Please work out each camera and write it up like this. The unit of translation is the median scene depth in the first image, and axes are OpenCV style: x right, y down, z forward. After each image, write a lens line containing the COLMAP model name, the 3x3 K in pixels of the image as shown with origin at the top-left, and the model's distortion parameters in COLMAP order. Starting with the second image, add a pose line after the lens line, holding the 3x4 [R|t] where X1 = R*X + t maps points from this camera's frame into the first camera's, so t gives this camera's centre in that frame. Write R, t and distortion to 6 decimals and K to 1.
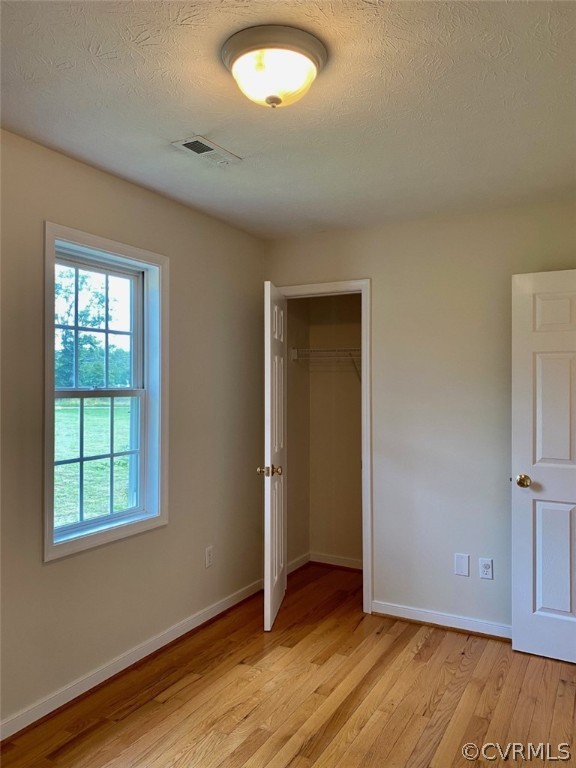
lens RADIAL K [[584.8, 0, 285.8], [0, 584.8, 383.3], [0, 0, 1]] dist [0.036322, -0.007219]
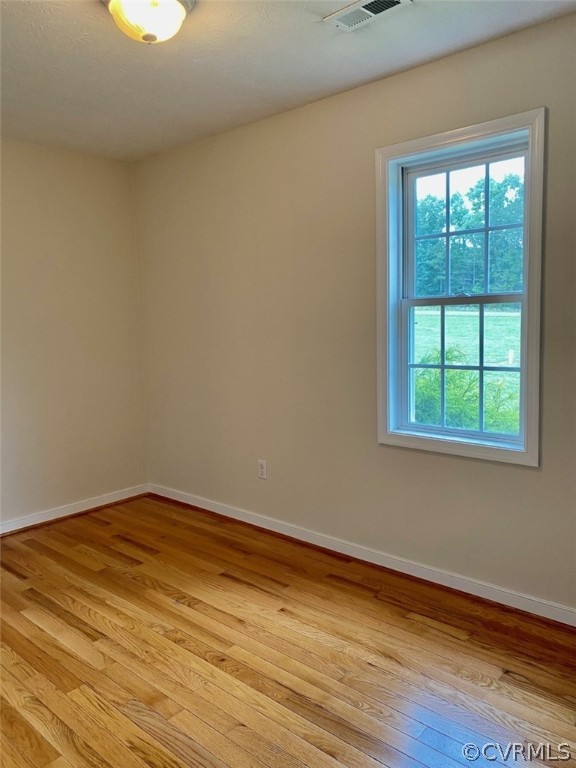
lens RADIAL K [[594.6, 0, 286.9], [0, 594.6, 373.0], [0, 0, 1]] dist [0.007487, -0.003708]
pose [[-0.223415, 0.101459, -0.969428, 0.665336], [0.026971, 0.994831, 0.097902, 0.031917], [0.974350, -0.004274, -0.224997, 0.916608]]
